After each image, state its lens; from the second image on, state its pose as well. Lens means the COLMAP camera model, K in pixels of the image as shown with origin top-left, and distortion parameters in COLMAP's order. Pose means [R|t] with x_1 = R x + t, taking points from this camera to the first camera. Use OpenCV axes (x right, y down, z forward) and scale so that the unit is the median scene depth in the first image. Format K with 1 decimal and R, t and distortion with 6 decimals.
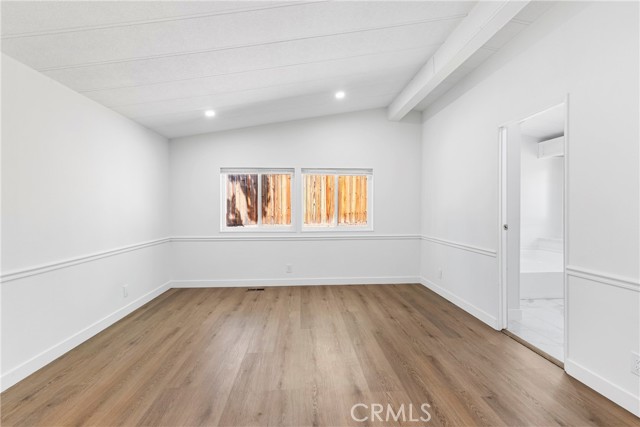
lens RADIAL K [[291.9, 0, 318.5], [0, 291.9, 218.1], [0, 0, 1]] dist [0.016175, -0.001255]
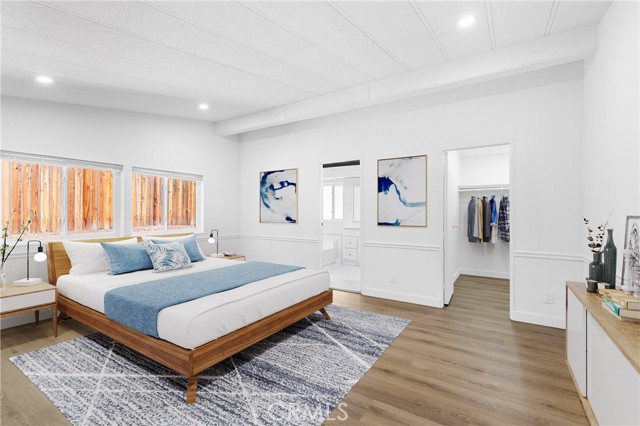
lens RADIAL K [[291.9, 0, 314.9], [0, 291.9, 210.9], [0, 0, 1]] dist [0.016175, -0.001255]
pose [[0.595070, 0.006566, 0.803647, -0.424141], [0.022340, 0.999445, -0.024707, -0.002065], [-0.803363, 0.032656, 0.594593, 0.033546]]
